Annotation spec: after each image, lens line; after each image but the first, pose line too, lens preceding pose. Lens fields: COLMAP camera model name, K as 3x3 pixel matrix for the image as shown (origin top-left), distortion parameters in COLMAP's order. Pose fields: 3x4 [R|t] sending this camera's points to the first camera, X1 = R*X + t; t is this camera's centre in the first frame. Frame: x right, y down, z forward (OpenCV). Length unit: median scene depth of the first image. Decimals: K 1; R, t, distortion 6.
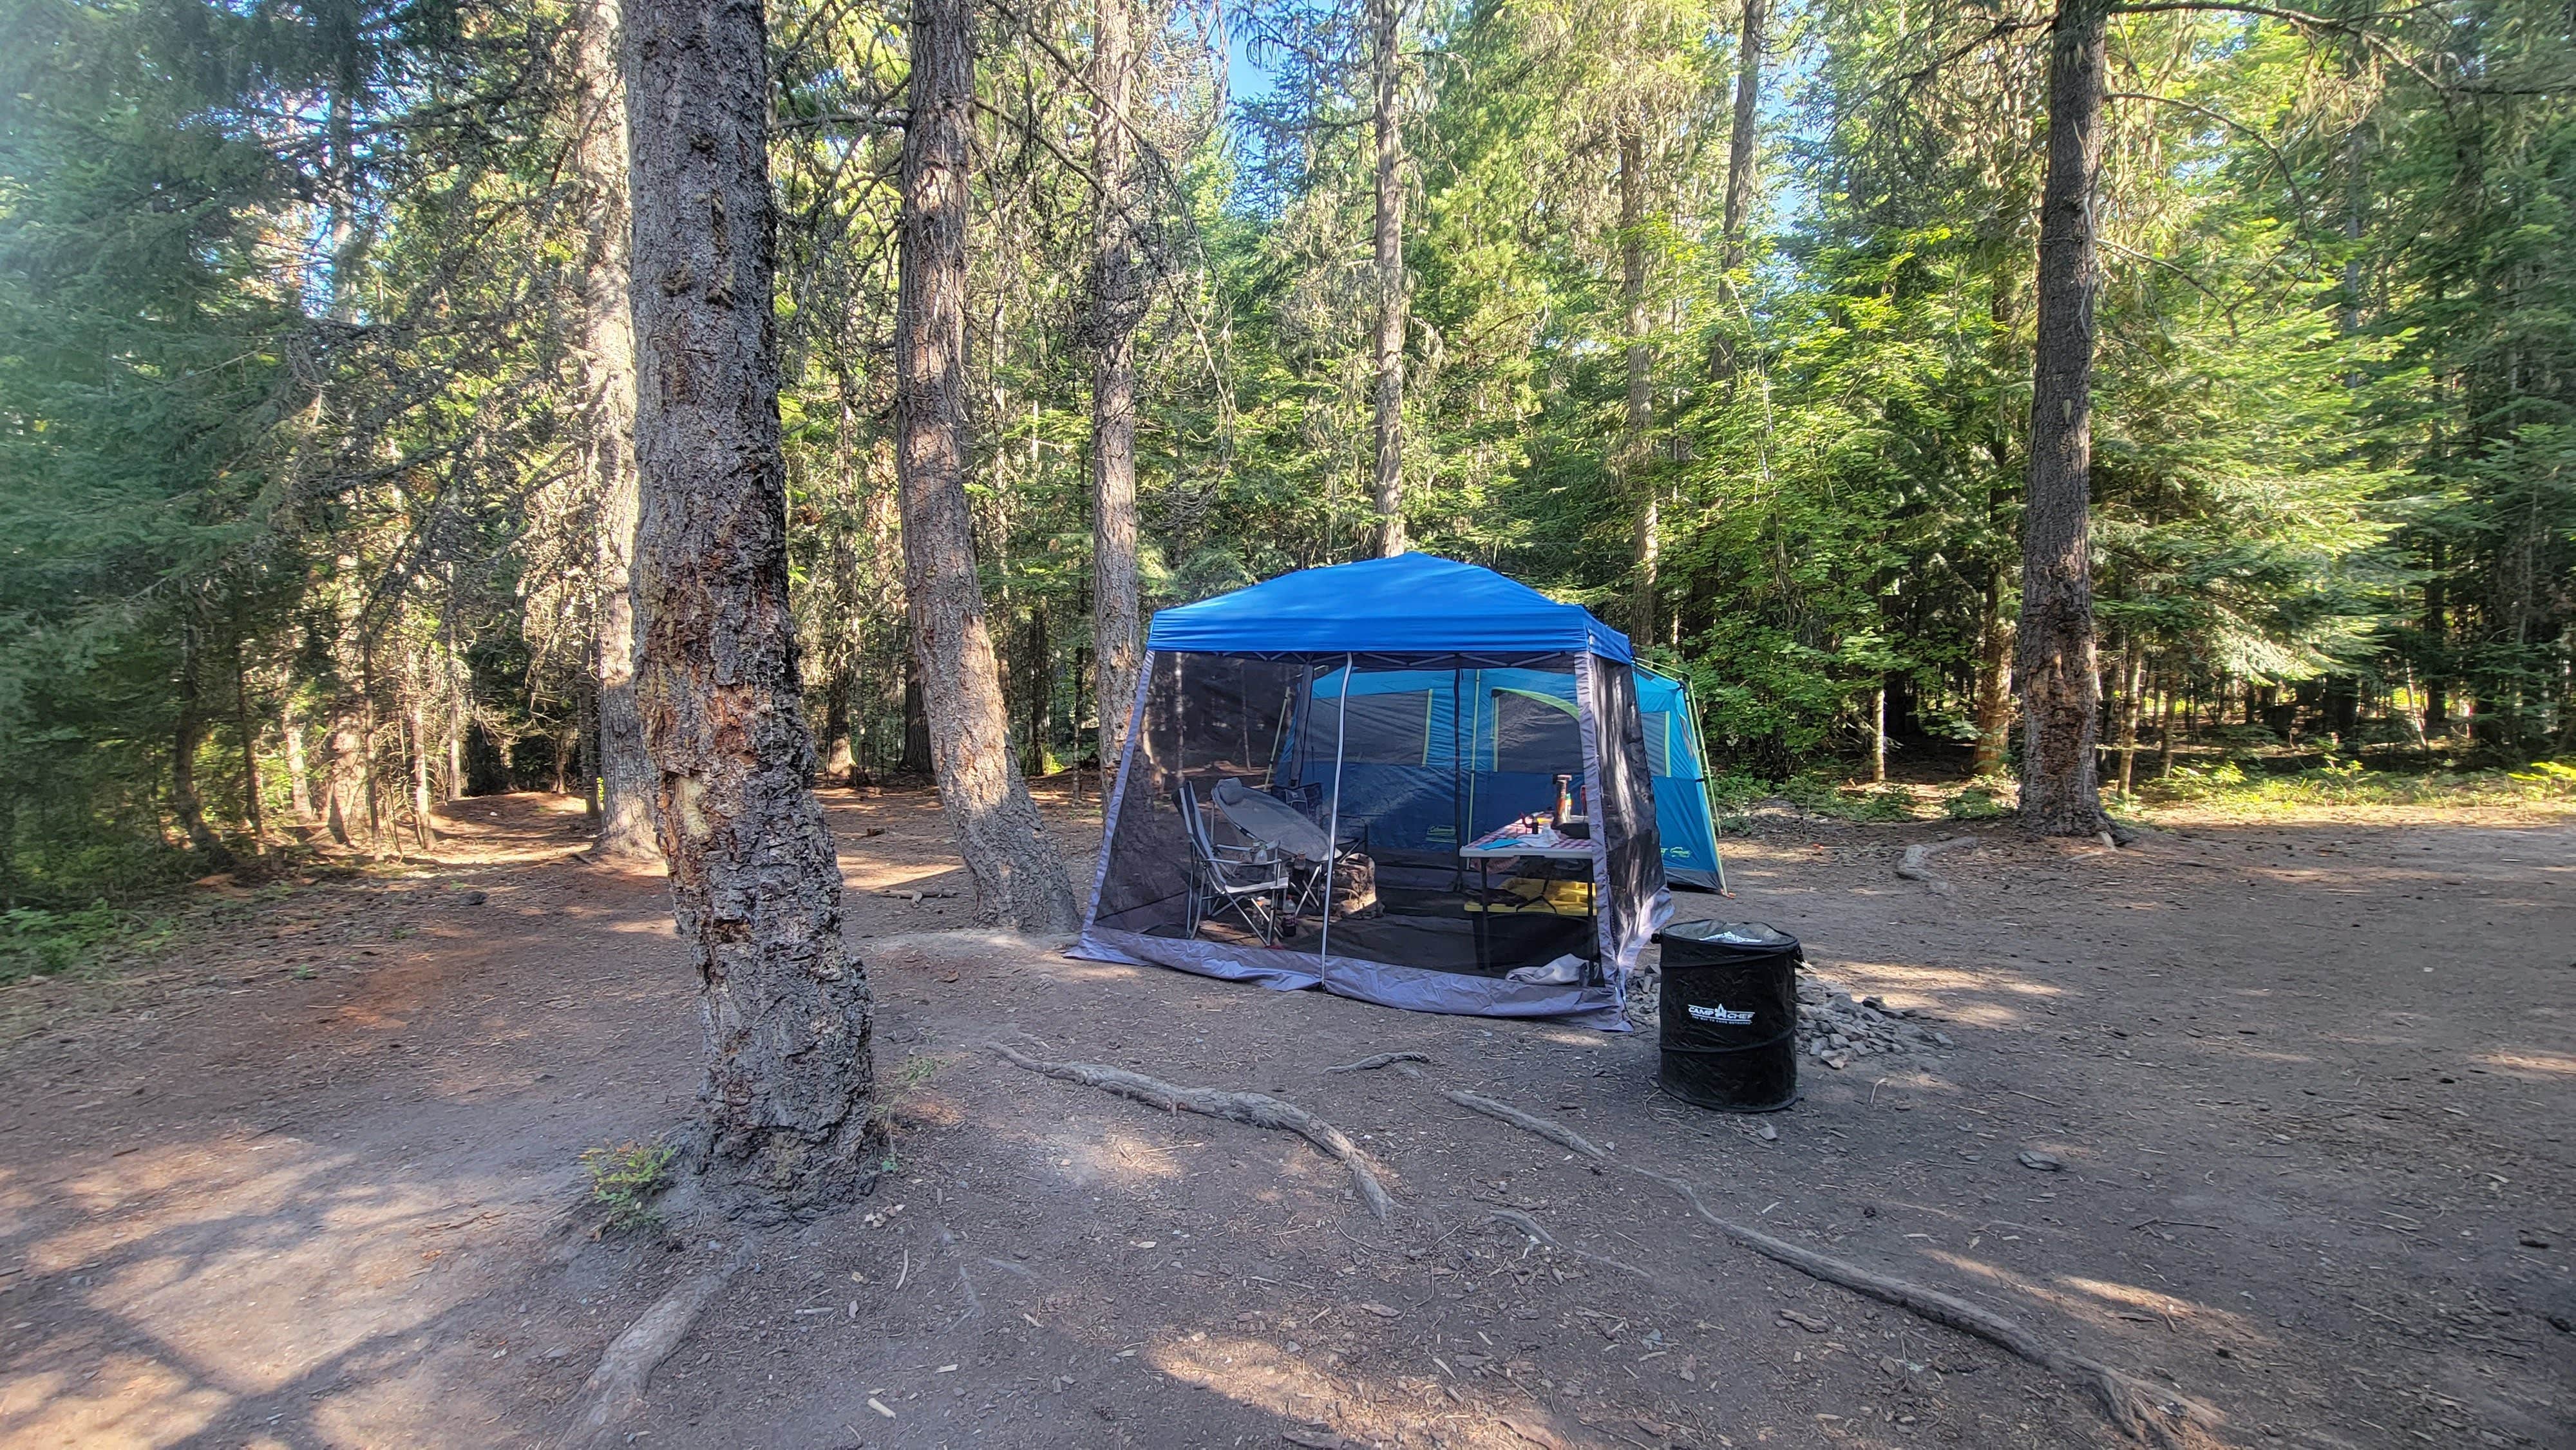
lens RADIAL K [[1065.5, 0, 1288.0], [0, 1065.5, 725.0], [0, 0, 1]] dist [-0.000076, -0.000294]
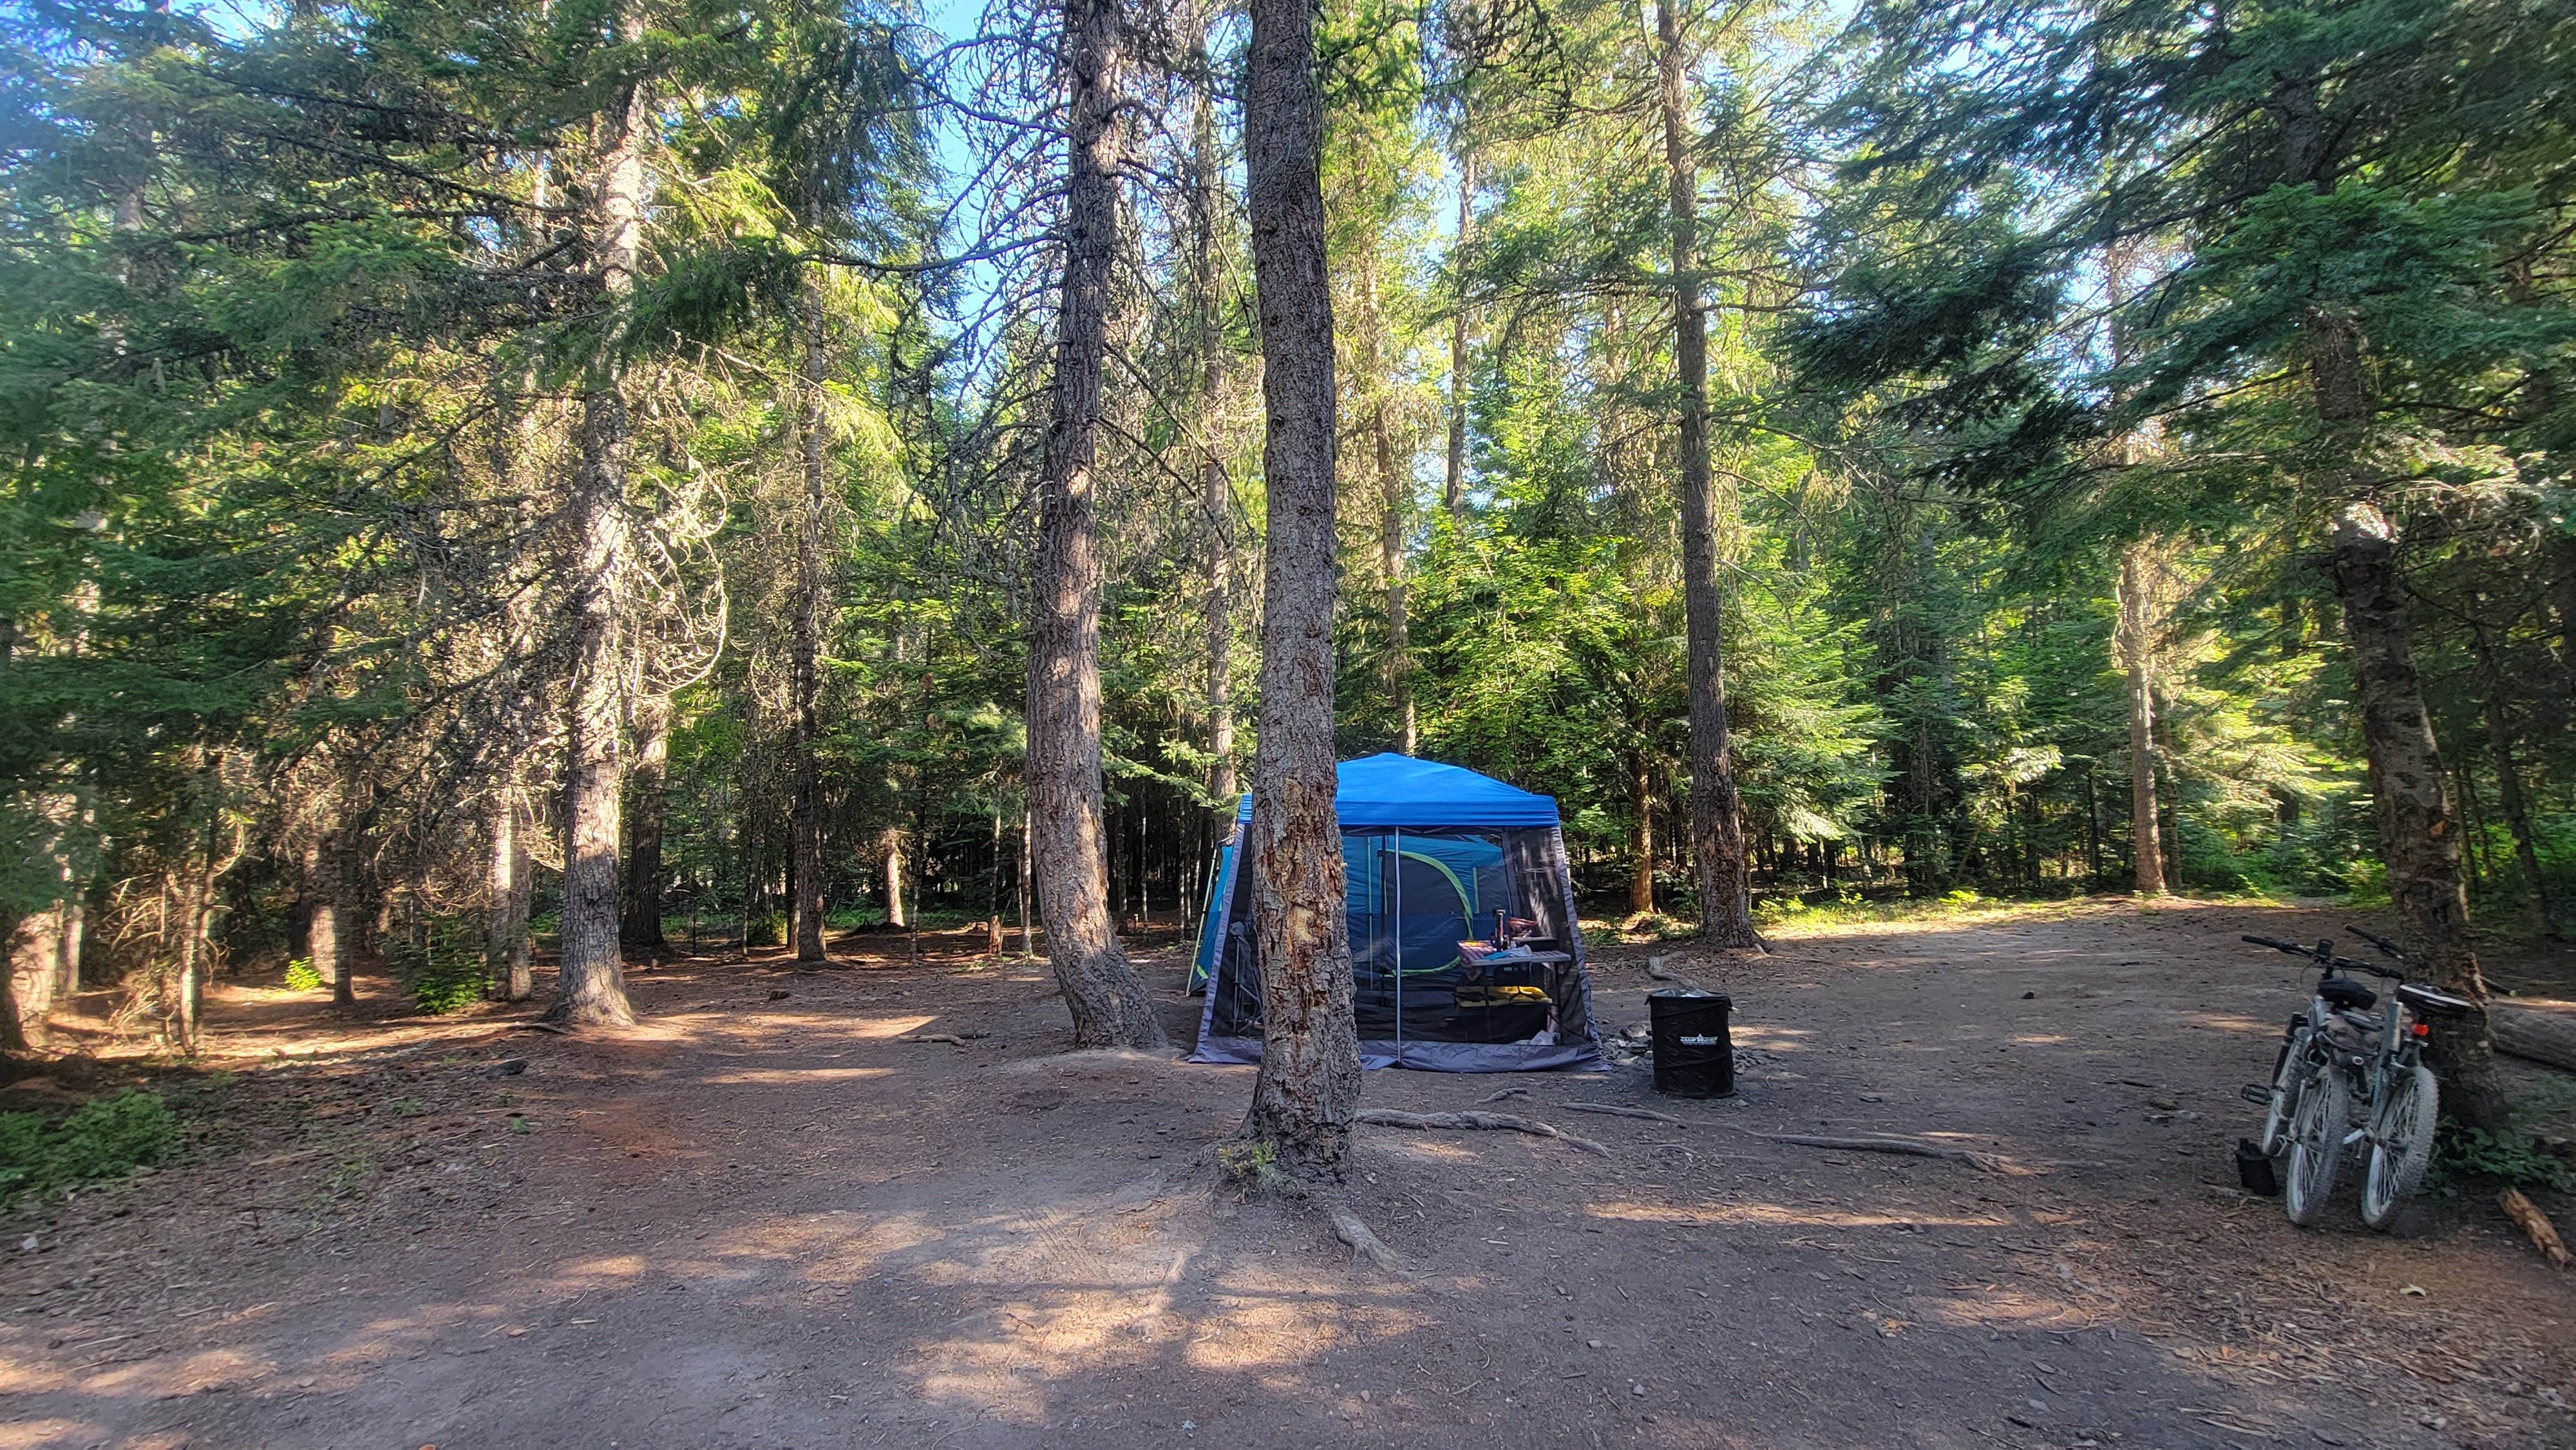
lens RADIAL K [[1065.5, 0, 1288.0], [0, 1065.5, 725.0], [0, 0, 1]] dist [-0.000076, -0.000294]
pose [[0.936835, 0.033276, 0.348185, -0.367365], [0.019122, 0.989103, -0.145977, 0.003326], [-0.349249, 0.143415, 0.925990, -0.189665]]
